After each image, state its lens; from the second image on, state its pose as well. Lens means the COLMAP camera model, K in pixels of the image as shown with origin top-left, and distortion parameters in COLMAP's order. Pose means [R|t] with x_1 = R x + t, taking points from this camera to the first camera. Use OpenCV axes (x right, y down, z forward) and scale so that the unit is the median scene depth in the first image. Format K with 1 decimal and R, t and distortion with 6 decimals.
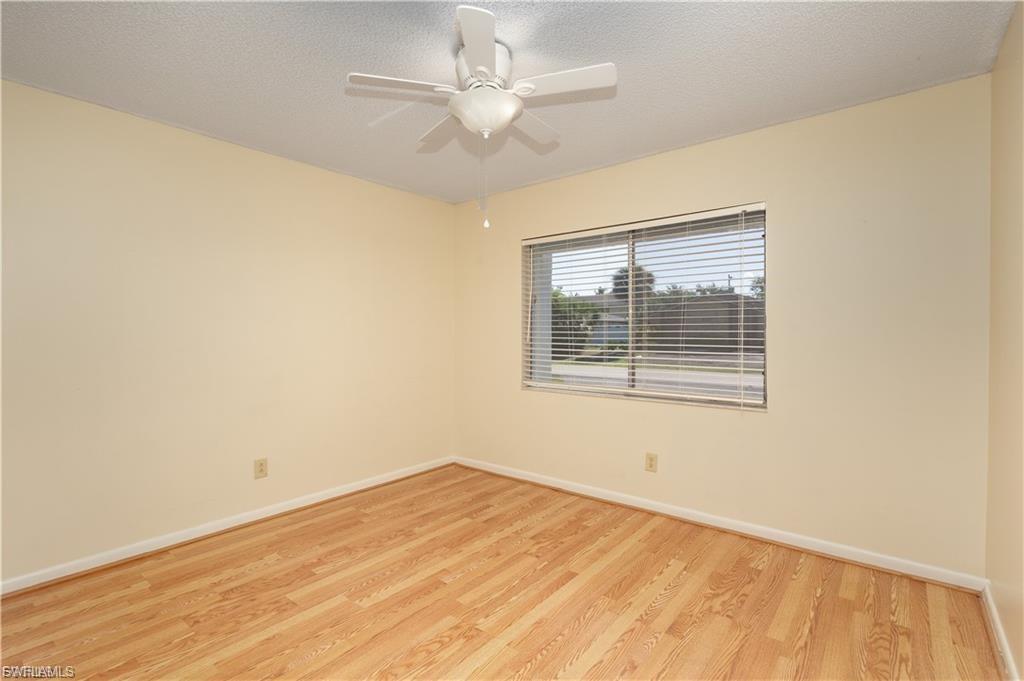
lens RADIAL K [[462.2, 0, 512.0], [0, 462.2, 340.5], [0, 0, 1]] dist [0.001555, -0.000086]
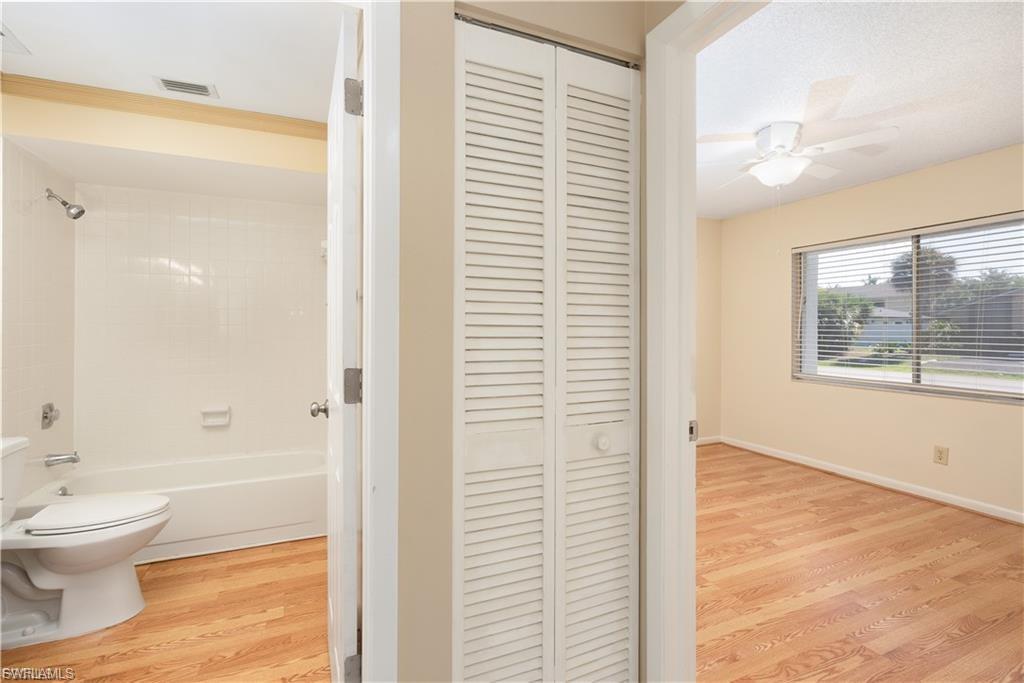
lens RADIAL K [[471.5, 0, 507.8], [0, 471.5, 329.1], [0, 0, 1]] dist [0.001038, -0.000401]
pose [[0.893481, 0.002921, -0.449092, -0.098877], [-0.011554, 0.999797, -0.016484, 0.007052], [0.448953, 0.019917, 0.893333, -0.413884]]
